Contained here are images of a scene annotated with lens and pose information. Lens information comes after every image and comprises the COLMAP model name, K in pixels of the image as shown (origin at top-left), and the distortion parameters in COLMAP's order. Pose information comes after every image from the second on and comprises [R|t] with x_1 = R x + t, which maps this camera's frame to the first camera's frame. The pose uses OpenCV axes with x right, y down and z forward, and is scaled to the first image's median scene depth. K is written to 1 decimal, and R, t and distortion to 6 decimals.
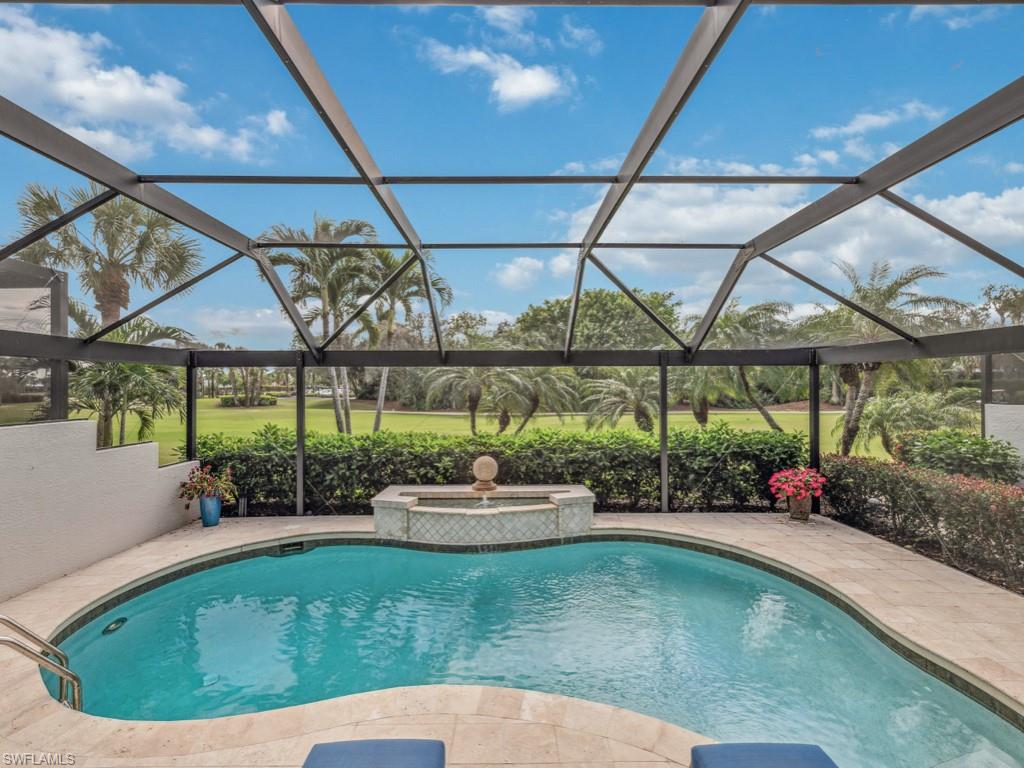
lens RADIAL K [[470.3, 0, 515.9], [0, 470.3, 391.6], [0, 0, 1]] dist [0.023311, 0.000313]
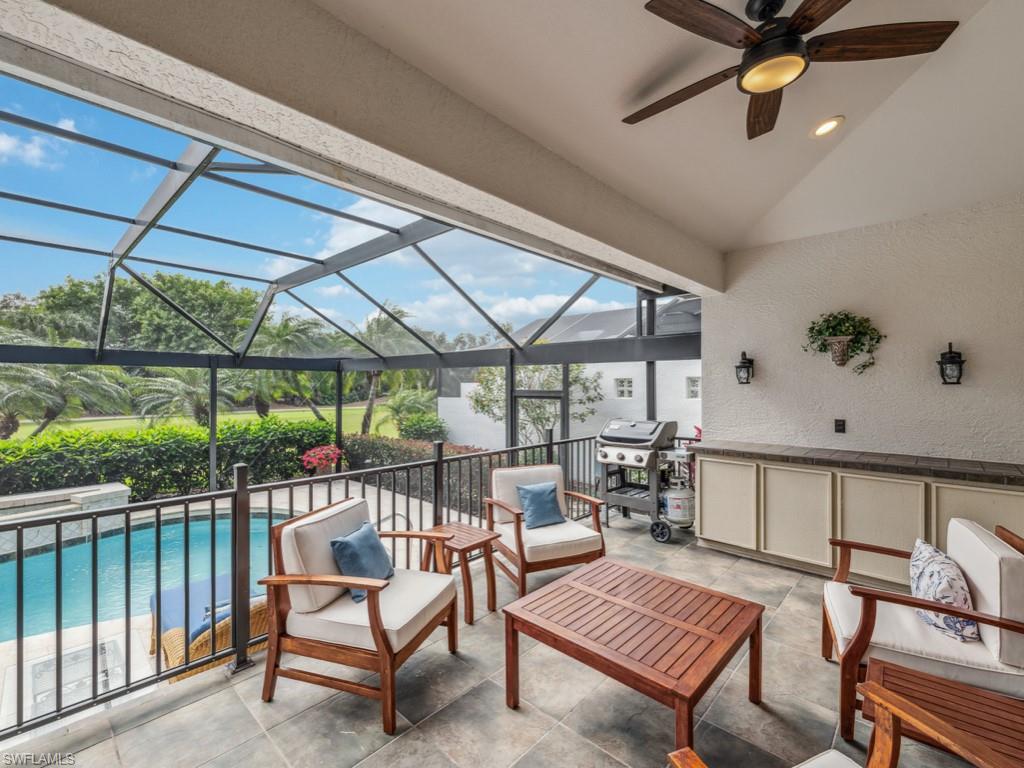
lens RADIAL K [[449.7, 0, 511.2], [0, 449.7, 386.0], [0, 0, 1]] dist [0.009212, -0.002988]
pose [[0.691737, 0.005093, 0.722131, 0.021061], [0.001707, 0.999961, -0.008687, -0.000119], [-0.722147, 0.007242, 0.691702, -0.282003]]
